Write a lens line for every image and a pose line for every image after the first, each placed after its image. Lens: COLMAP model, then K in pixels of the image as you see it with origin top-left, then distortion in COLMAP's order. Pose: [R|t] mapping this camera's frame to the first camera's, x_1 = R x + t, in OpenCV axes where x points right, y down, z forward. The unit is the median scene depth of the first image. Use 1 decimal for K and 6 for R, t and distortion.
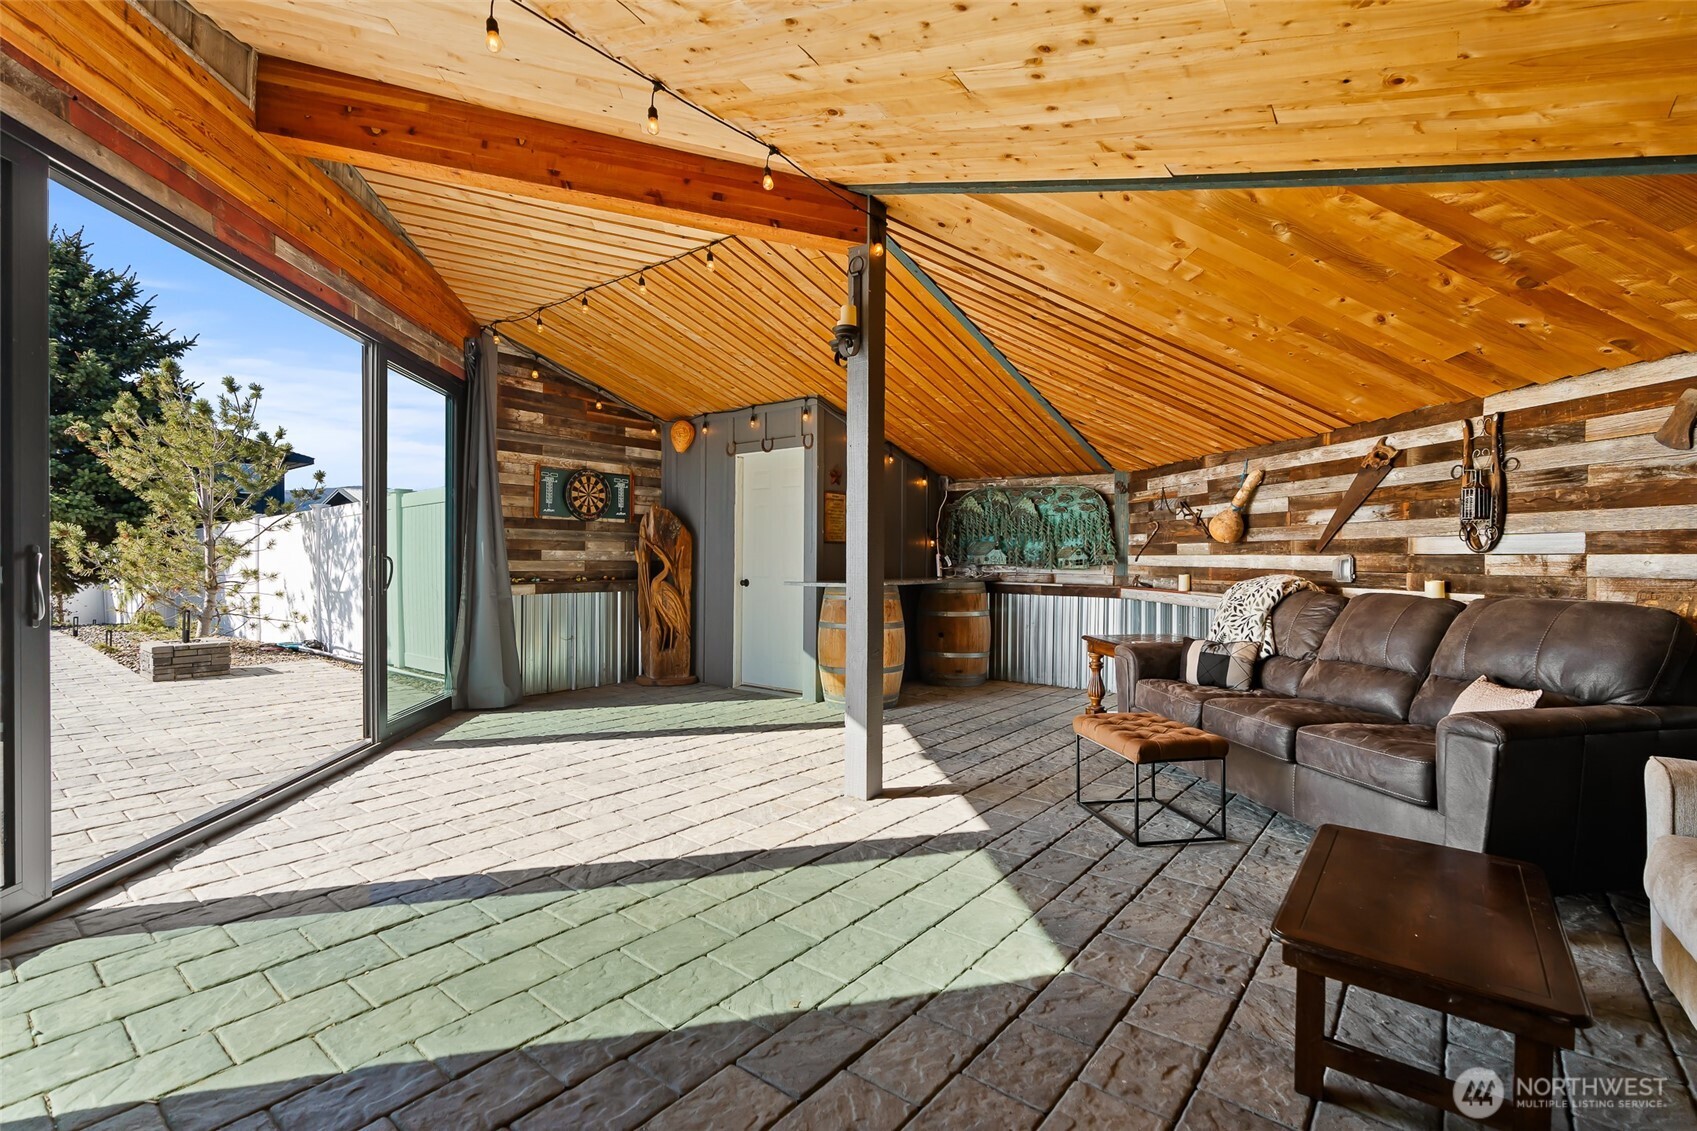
lens RADIAL K [[793.8, 0, 848.8], [0, 793.8, 562.8], [0, 0, 1]] dist [-0.002206, 0.002968]
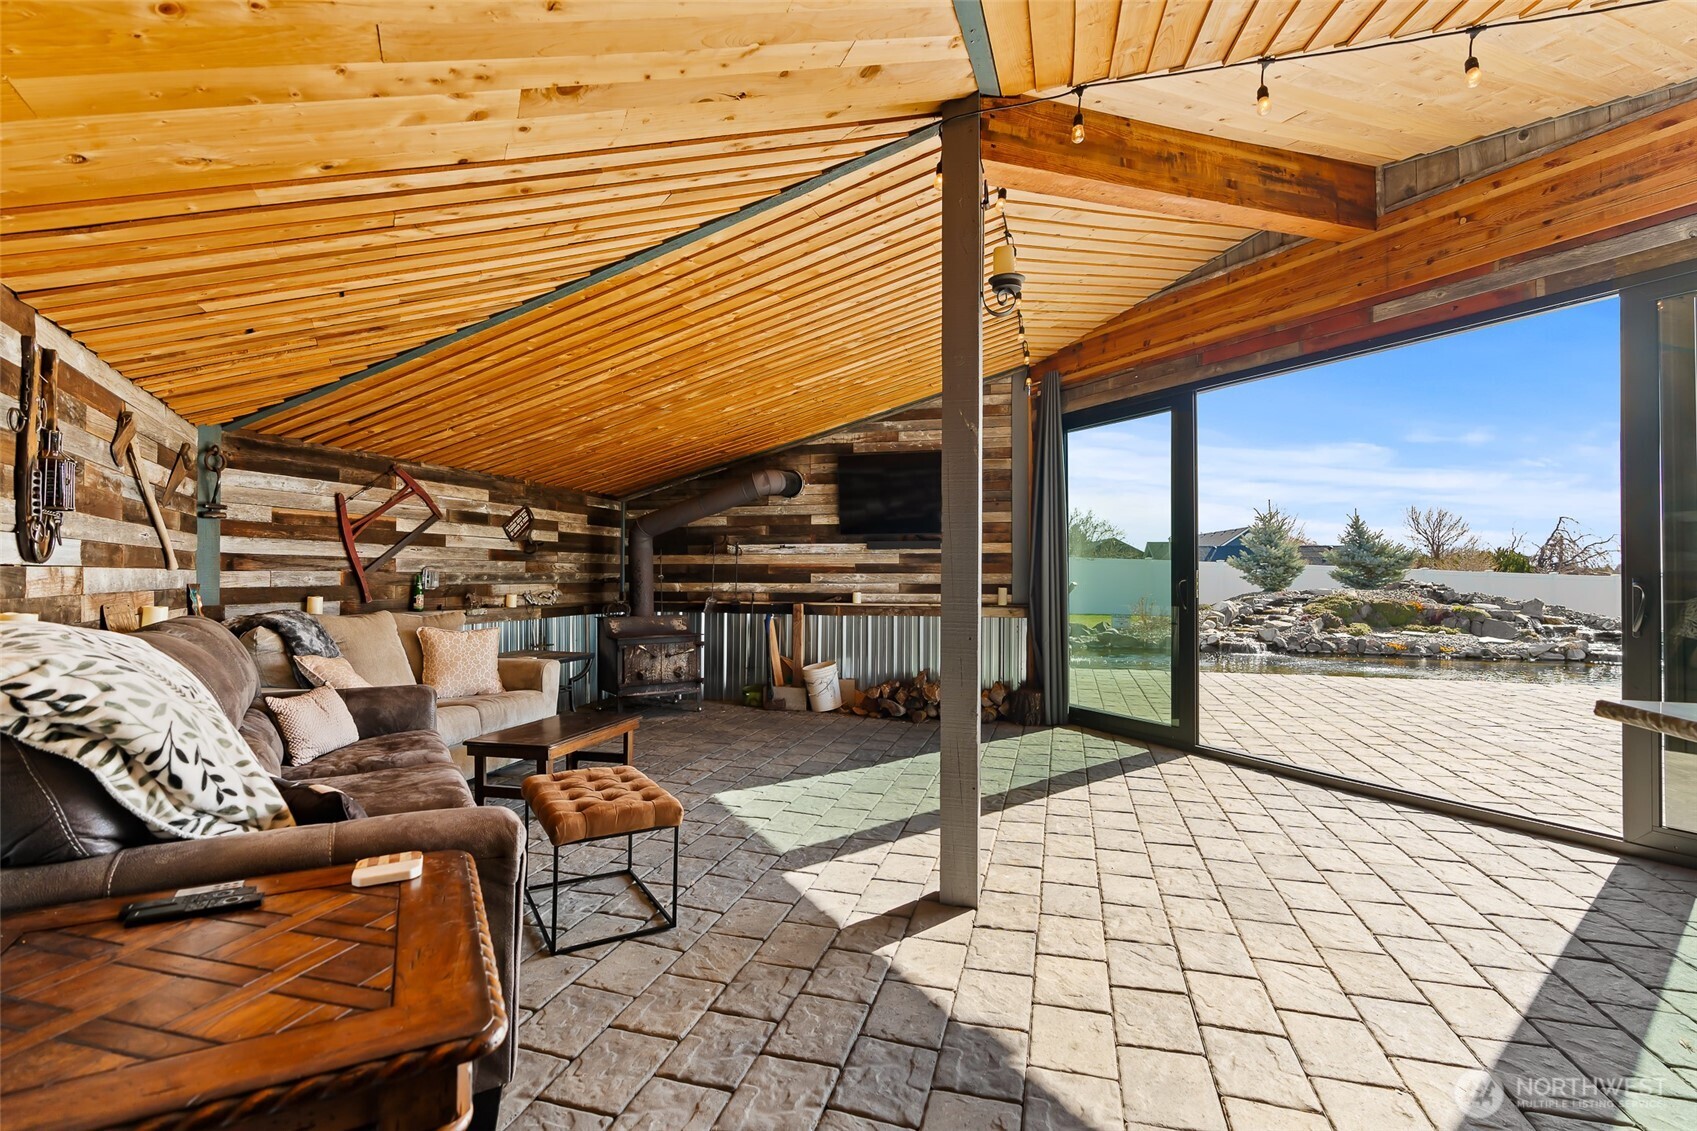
lens RADIAL K [[793.8, 0, 833.8], [0, 793.8, 563.6], [0, 0, 1]] dist [-0.002206, 0.002968]
pose [[-0.924490, -0.014117, -0.380944, 0.432238], [-0.009157, 0.999848, -0.014829, -0.010004], [0.381096, -0.010221, -0.924479, 1.709755]]
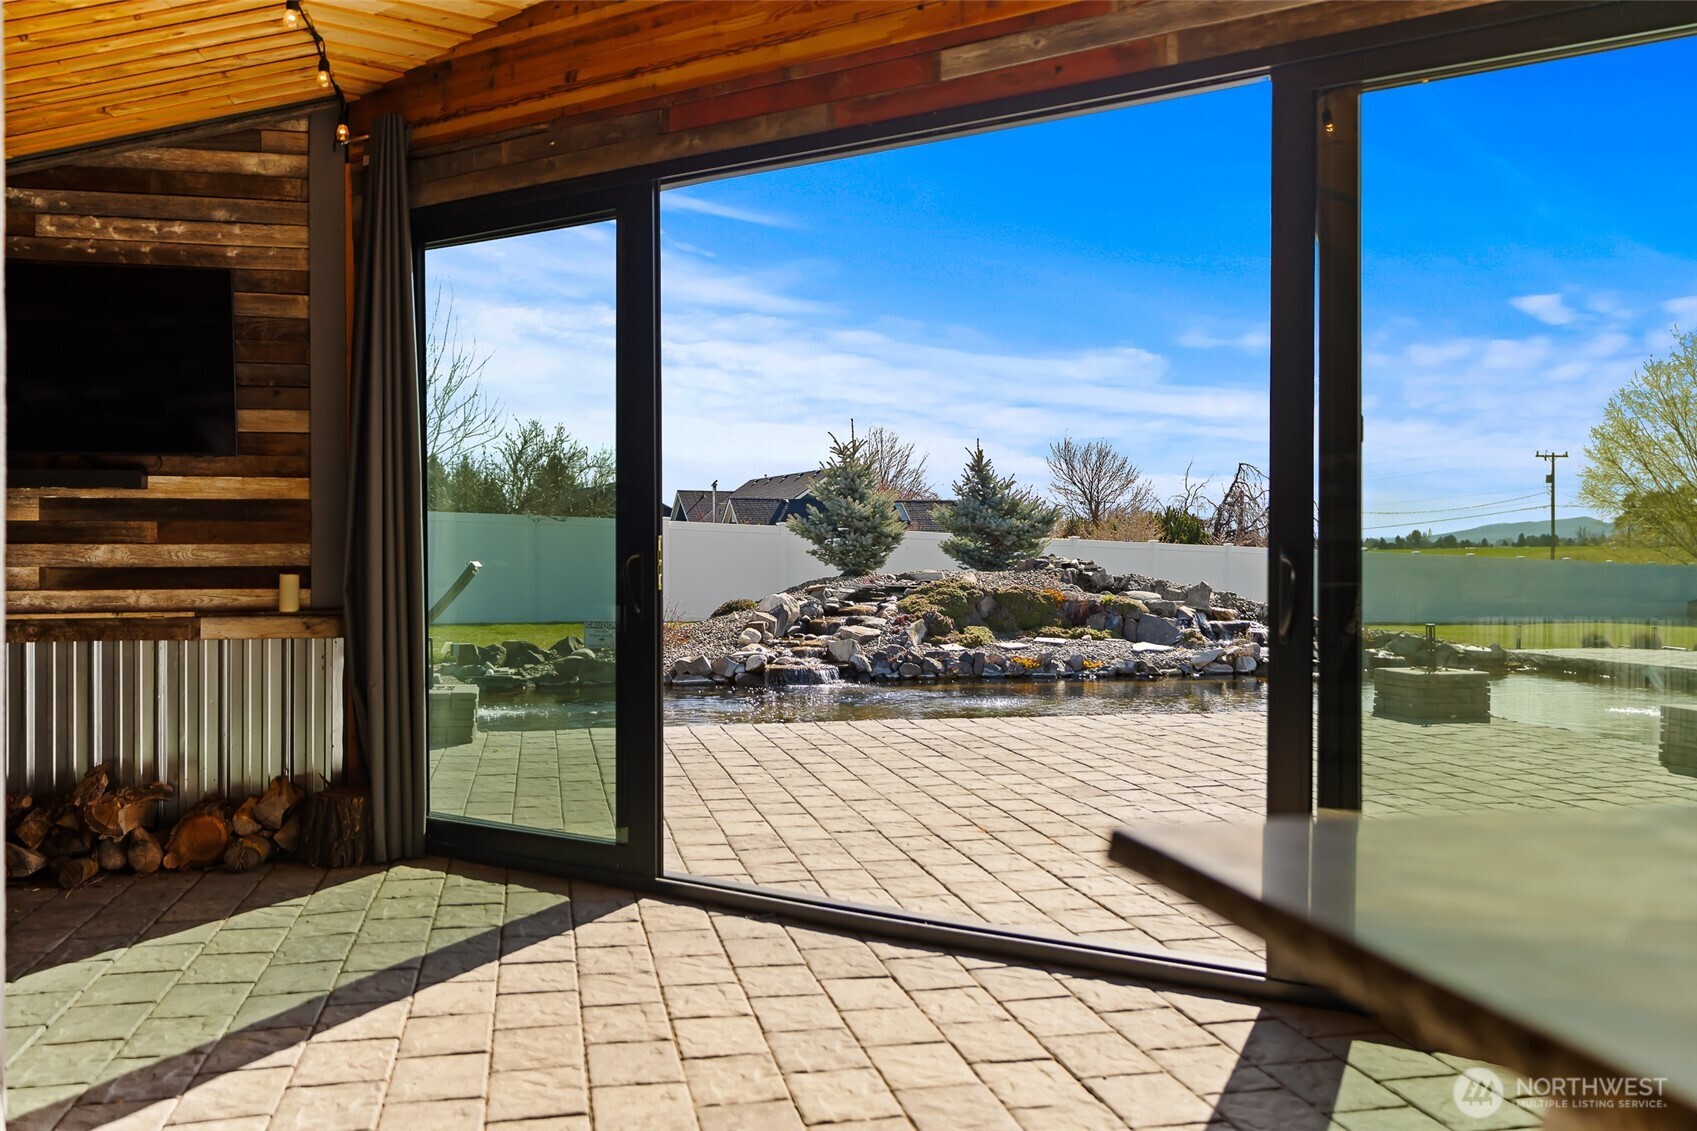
lens RADIAL K [[1502.3, 0, 850.1], [0, 1502.3, 566.0], [0, 0, 1]] dist [0.014867, -0.000673]
pose [[-0.638479, 0.002147, -0.769636, 0.242199], [-0.004761, 0.999966, 0.006739, -0.008024], [0.769625, 0.007967, -0.638447, 1.656258]]
